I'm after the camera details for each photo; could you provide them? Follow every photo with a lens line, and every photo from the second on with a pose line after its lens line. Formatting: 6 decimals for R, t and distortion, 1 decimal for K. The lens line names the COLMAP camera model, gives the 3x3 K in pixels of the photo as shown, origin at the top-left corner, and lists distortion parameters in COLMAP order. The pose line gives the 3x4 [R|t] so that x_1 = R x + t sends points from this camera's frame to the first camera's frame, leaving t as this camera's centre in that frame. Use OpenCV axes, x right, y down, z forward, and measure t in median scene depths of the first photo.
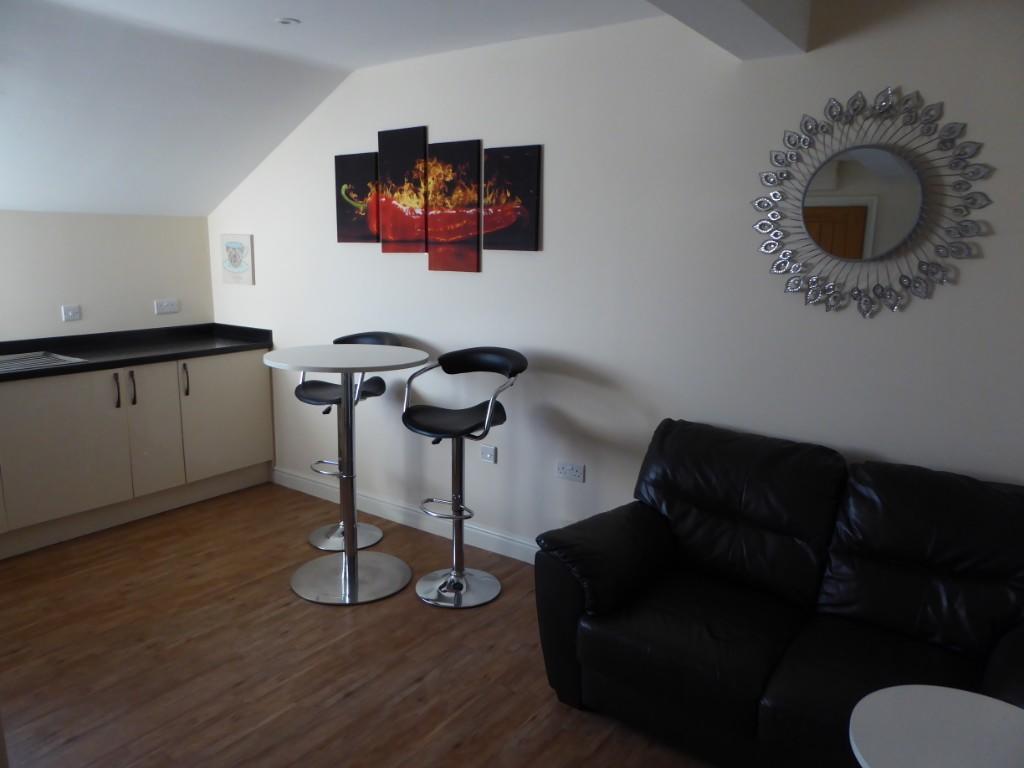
lens RADIAL K [[741.0, 0, 512.0], [0, 741.0, 384.0], [0, 0, 1]] dist [-0.005312, 0.000186]
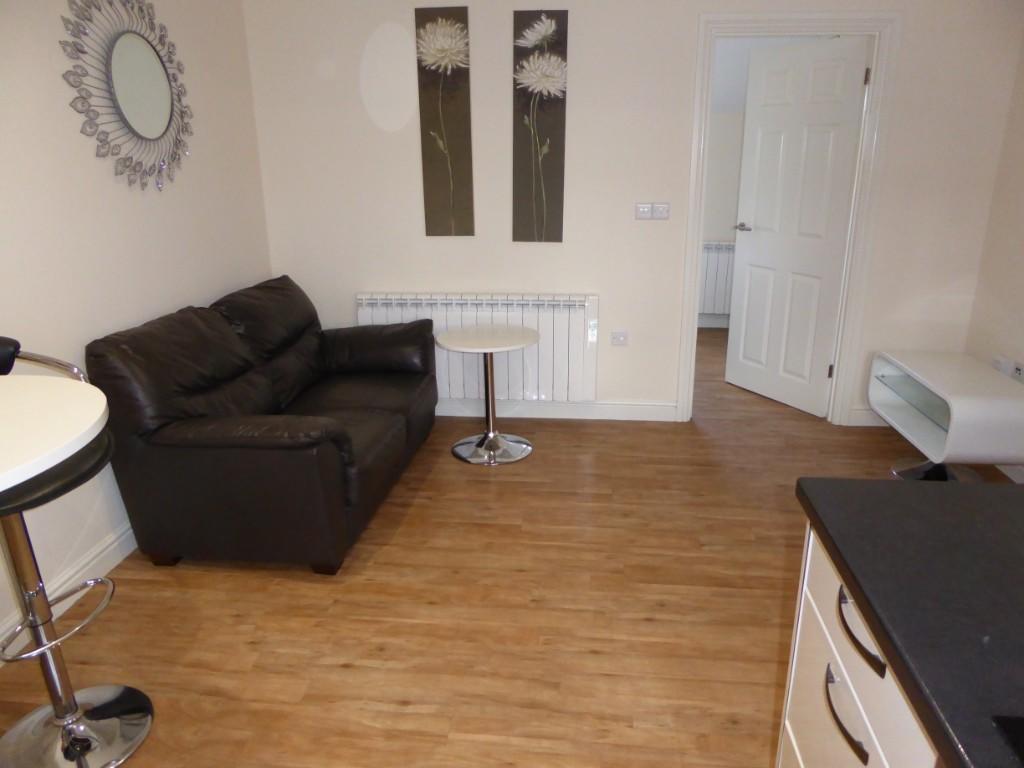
lens RADIAL K [[728.4, 0, 512.0], [0, 728.4, 384.0], [0, 0, 1]] dist [0.026130, 0.000119]
pose [[-0.481548, -0.284043, 0.829115, -0.611245], [0.189521, 0.889893, 0.414938, -0.141941], [-0.855683, 0.356947, -0.374694, 0.785854]]
